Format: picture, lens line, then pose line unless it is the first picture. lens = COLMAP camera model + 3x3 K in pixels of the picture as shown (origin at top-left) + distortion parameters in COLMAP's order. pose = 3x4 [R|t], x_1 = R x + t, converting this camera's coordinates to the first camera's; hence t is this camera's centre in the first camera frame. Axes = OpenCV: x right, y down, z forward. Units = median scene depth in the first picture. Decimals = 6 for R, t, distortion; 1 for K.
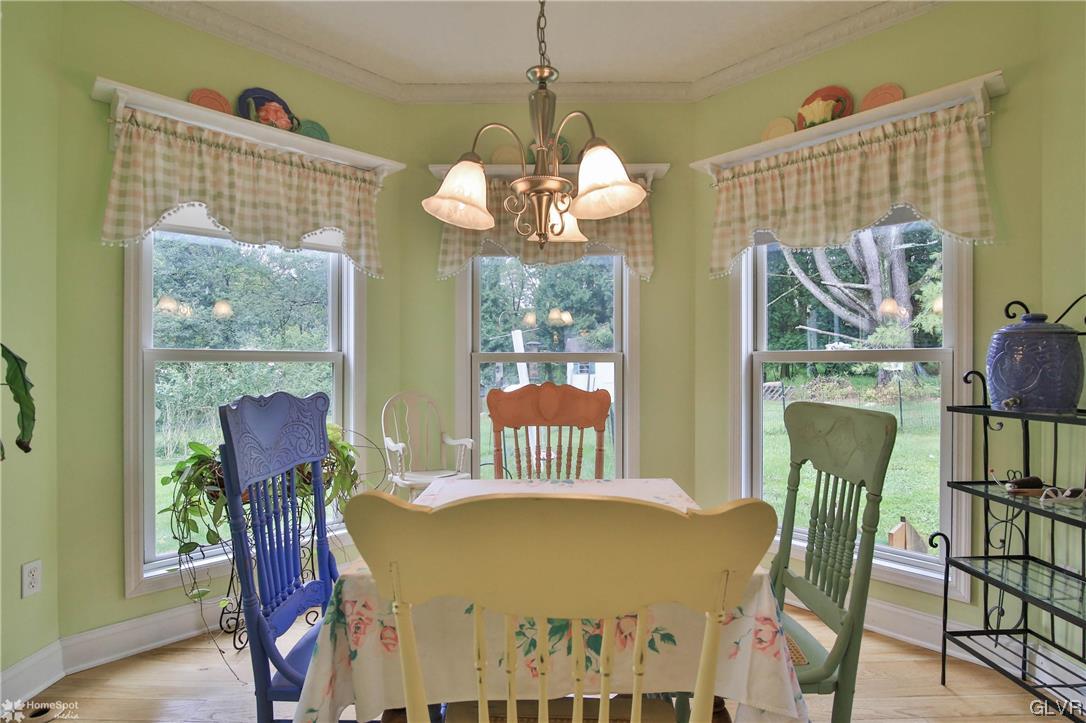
lens RADIAL K [[542.5, 0, 550.8], [0, 542.5, 360.6], [0, 0, 1]] dist [-0.022126, -0.000137]
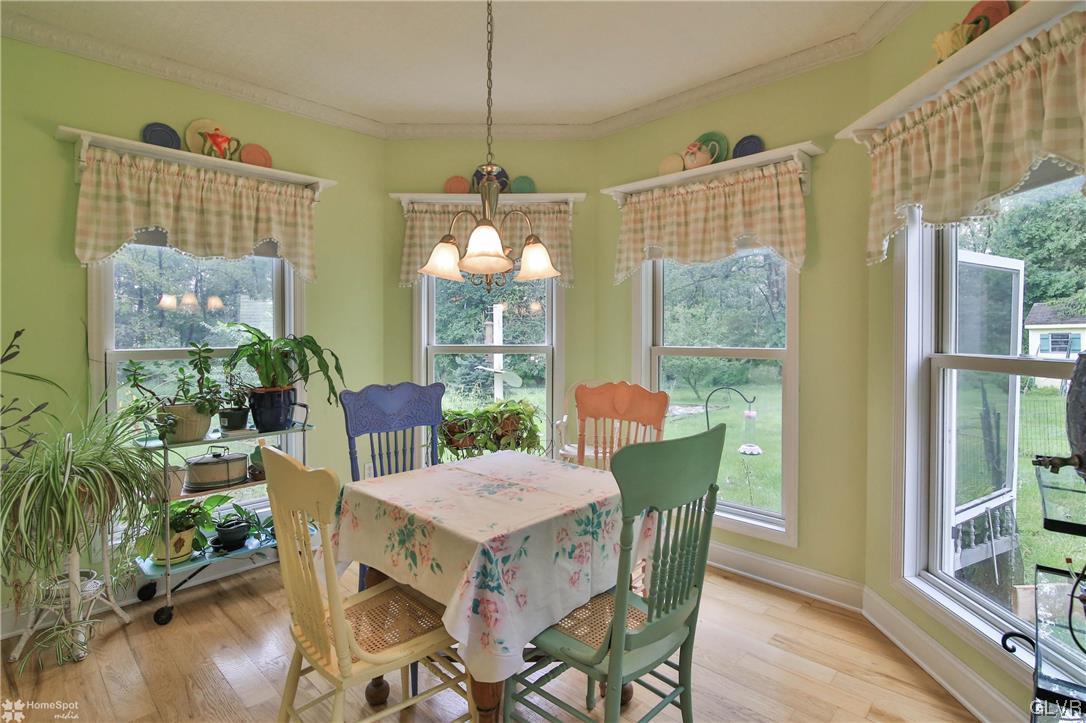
lens RADIAL K [[542.5, 0, 531.9], [0, 542.5, 337.1], [0, 0, 1]] dist [-0.022126, -0.000137]
pose [[0.707736, 0.004518, -0.706462, 0.598190], [0.005883, 0.999907, 0.012289, -0.061346], [0.706452, -0.012853, 0.707644, 0.046245]]
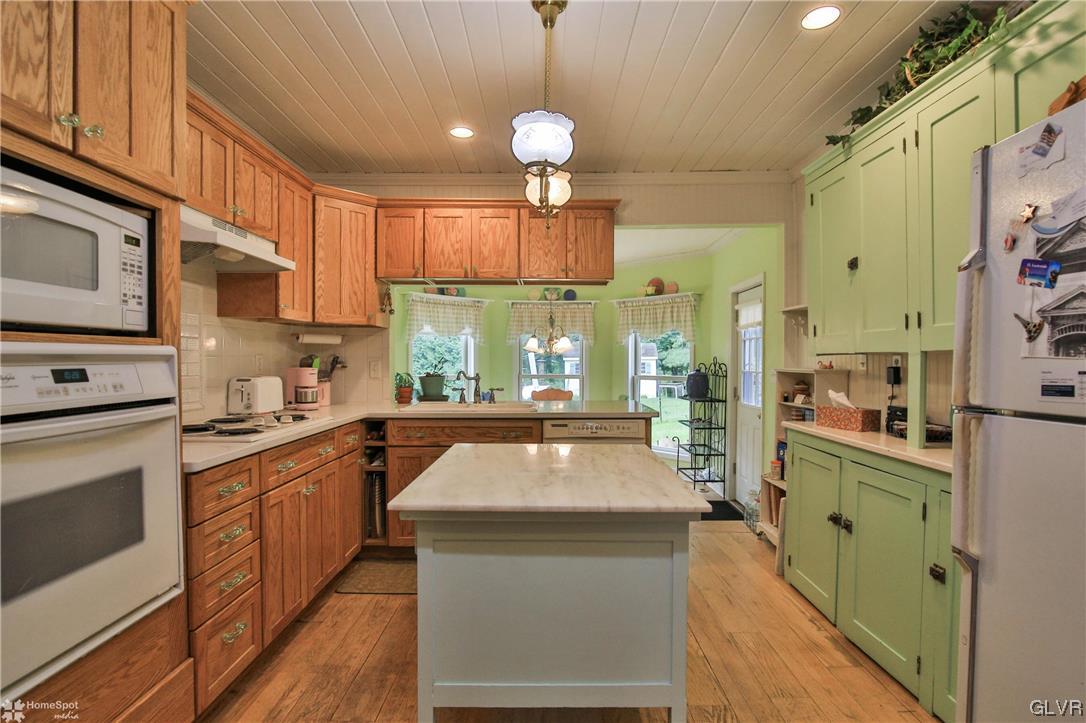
lens RADIAL K [[542.5, 0, 550.2], [0, 542.5, 364.4], [0, 0, 1]] dist [-0.022126, -0.000137]
pose [[0.999993, 0.000446, -0.003637, -0.003899], [-0.000395, 0.999900, 0.014129, -0.117776], [0.003643, -0.014128, 0.999894, -1.736701]]
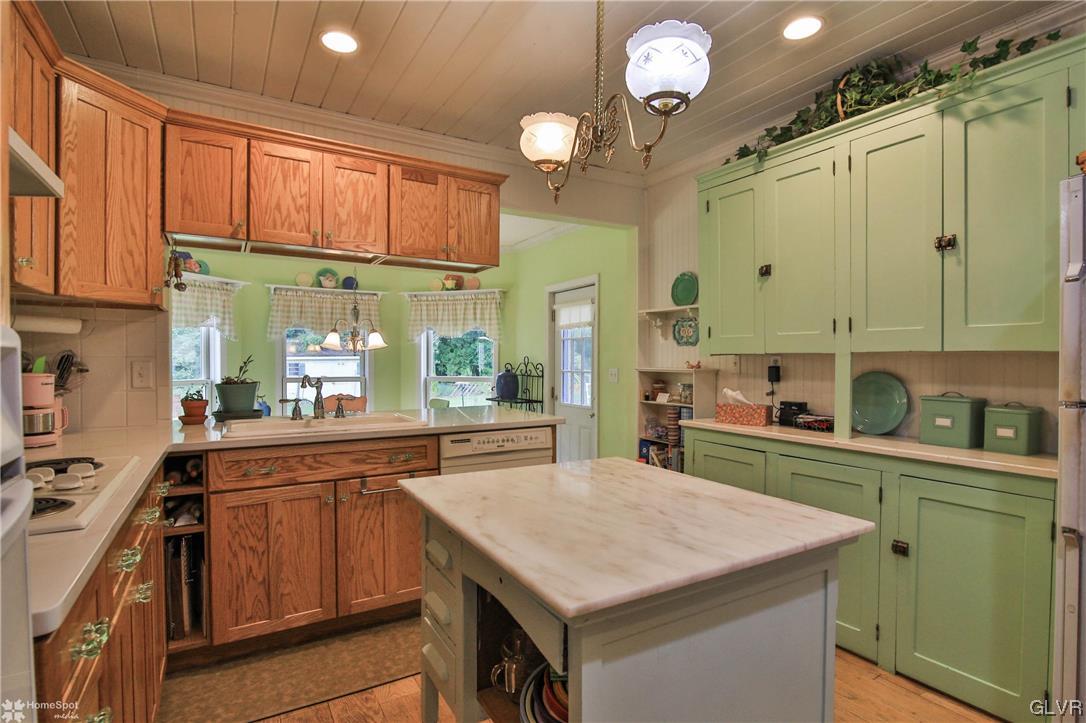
lens RADIAL K [[542.5, 0, 556.7], [0, 542.5, 365.1], [0, 0, 1]] dist [-0.022126, -0.000137]
pose [[0.853725, -0.004242, 0.520707, -0.394665], [-0.003945, 0.999885, 0.014614, -0.116235], [-0.520709, -0.014530, 0.853611, -1.413226]]
